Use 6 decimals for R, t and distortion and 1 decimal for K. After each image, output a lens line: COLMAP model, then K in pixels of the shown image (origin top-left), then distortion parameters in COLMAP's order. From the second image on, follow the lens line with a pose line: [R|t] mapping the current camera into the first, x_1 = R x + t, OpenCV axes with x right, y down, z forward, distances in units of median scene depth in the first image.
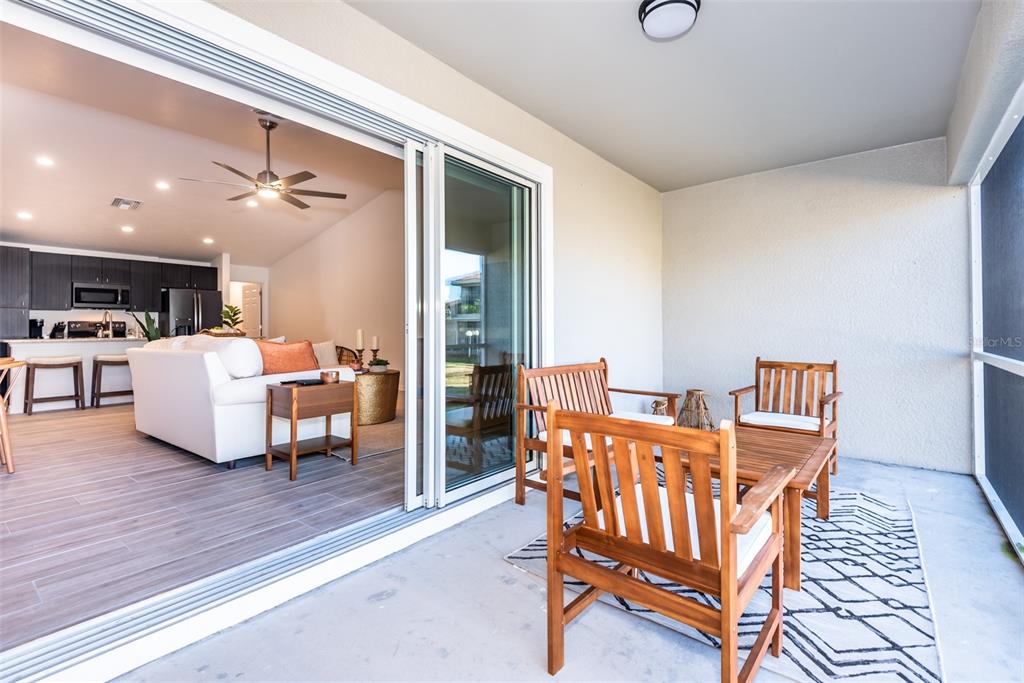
lens RADIAL K [[476.9, 0, 491.3], [0, 476.9, 326.0], [0, 0, 1]] dist [0.005887, 0.000437]
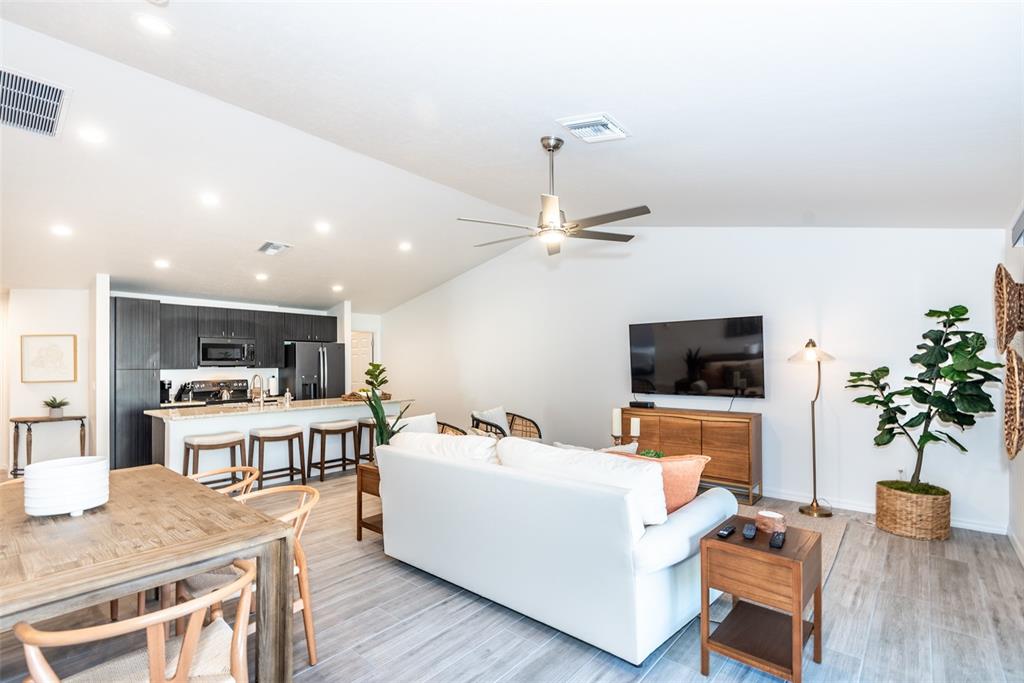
lens RADIAL K [[476.9, 0, 512.6], [0, 476.9, 359.2], [0, 0, 1]] dist [0.005887, 0.000437]
pose [[0.999631, -0.001779, -0.027094, -0.270697], [0.001463, 0.999931, -0.011667, -0.039528], [0.027113, 0.011623, 0.999565, 0.134342]]
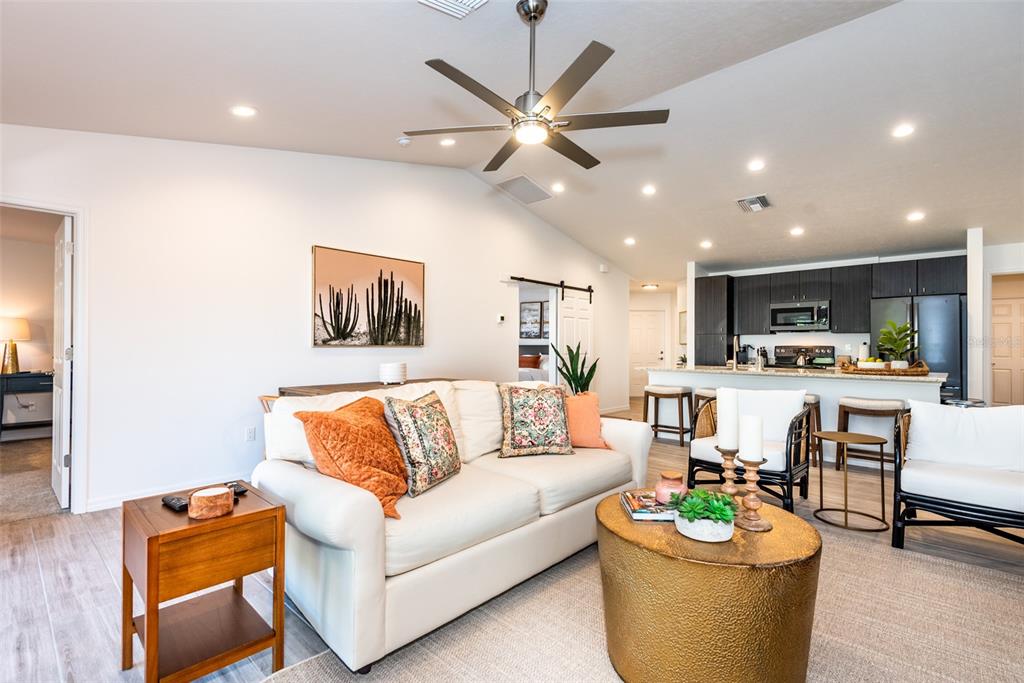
lens RADIAL K [[476.9, 0, 523.9], [0, 476.9, 344.8], [0, 0, 1]] dist [0.005887, 0.000437]
pose [[-0.061299, 0.006290, -0.998100, 0.068094], [0.010298, 0.999931, 0.005669, -0.022728], [0.998066, -0.009931, -0.061359, 0.583451]]
